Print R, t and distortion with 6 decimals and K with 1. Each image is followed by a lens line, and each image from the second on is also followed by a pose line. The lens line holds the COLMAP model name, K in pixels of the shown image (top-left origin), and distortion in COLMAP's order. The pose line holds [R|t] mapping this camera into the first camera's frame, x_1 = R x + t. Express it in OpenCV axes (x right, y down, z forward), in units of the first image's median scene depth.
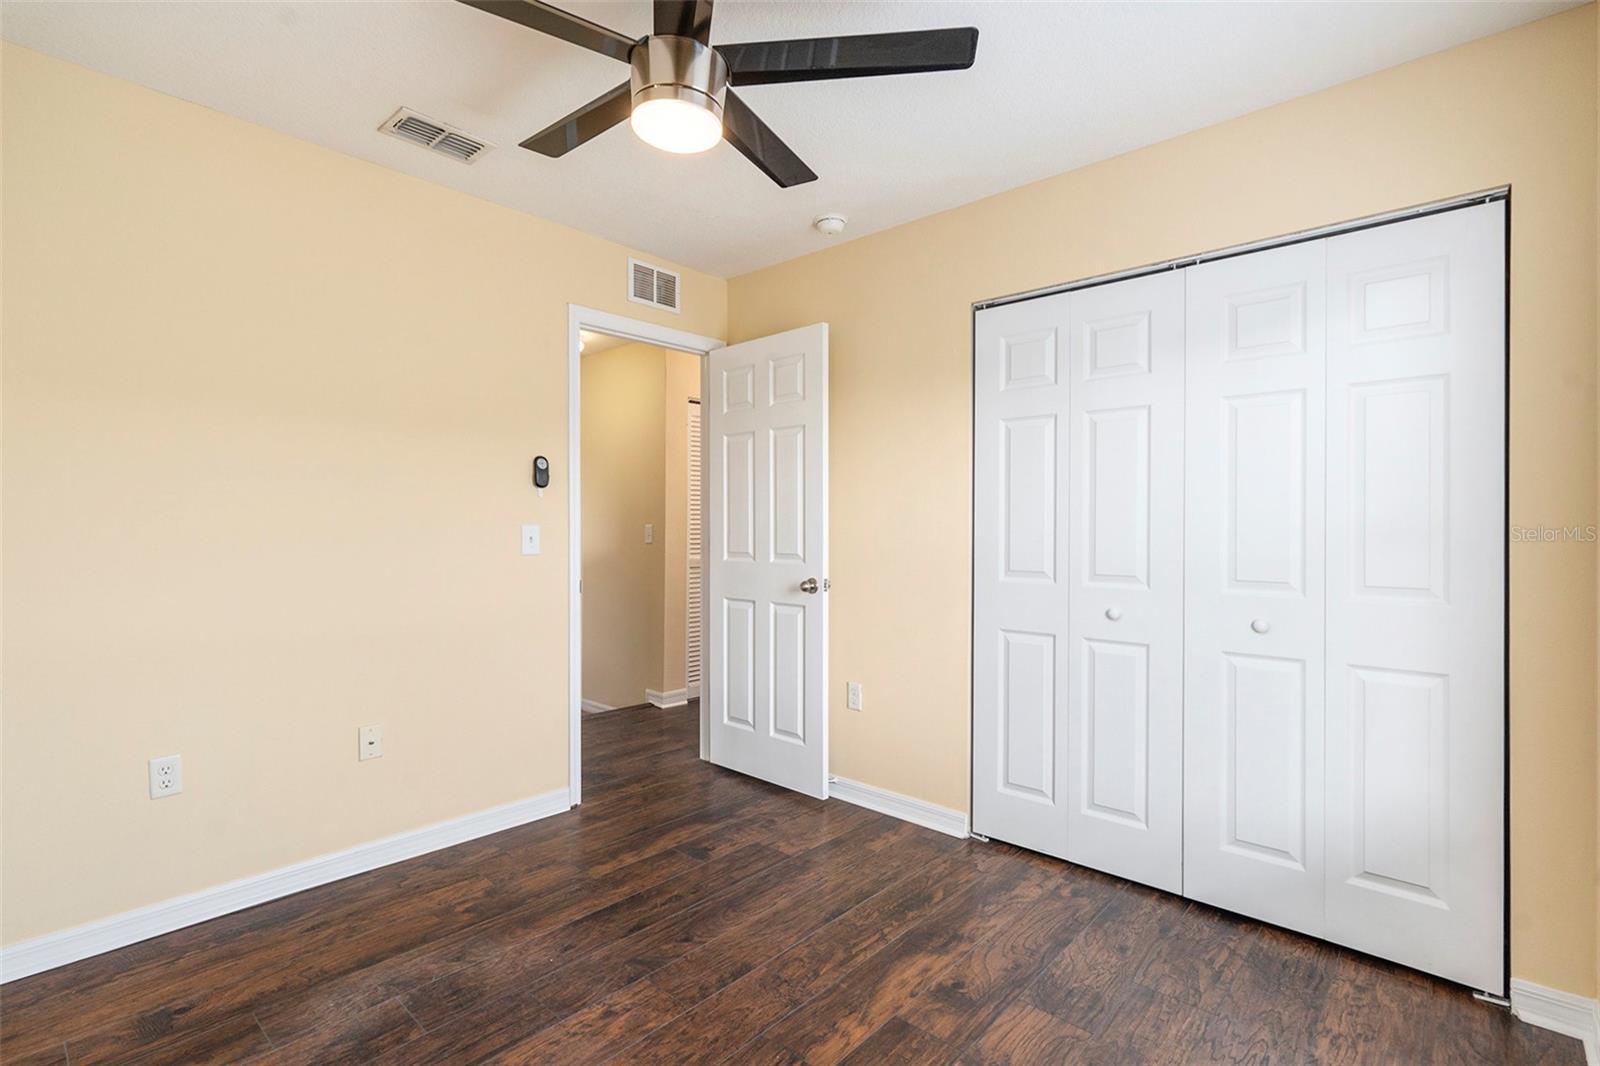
lens RADIAL K [[742.8, 0, 793.5], [0, 742.8, 525.4], [0, 0, 1]] dist [-0.009839, -0.000081]
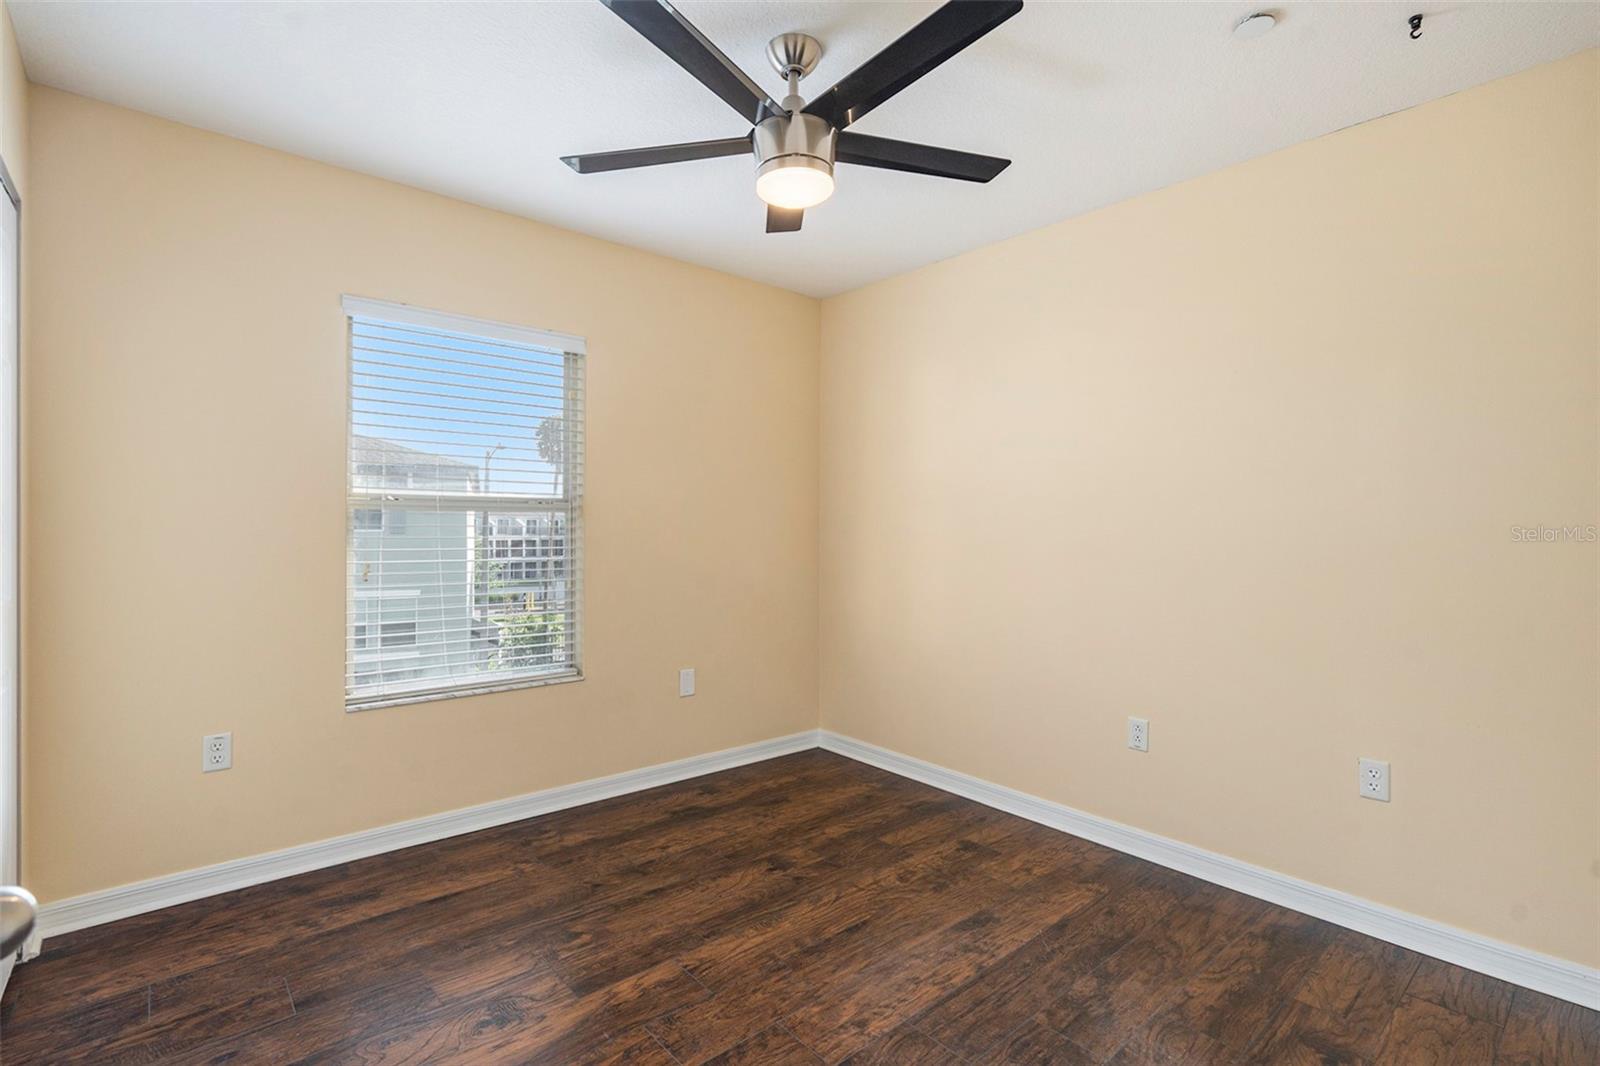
lens RADIAL K [[742.8, 0, 793.5], [0, 742.8, 525.4], [0, 0, 1]] dist [-0.009839, -0.000081]
pose [[-0.992037, -0.015092, 0.125038, -0.279683], [-0.015227, 0.999884, -0.000118, 0.006631], [-0.125022, -0.002021, -0.992152, 2.018118]]
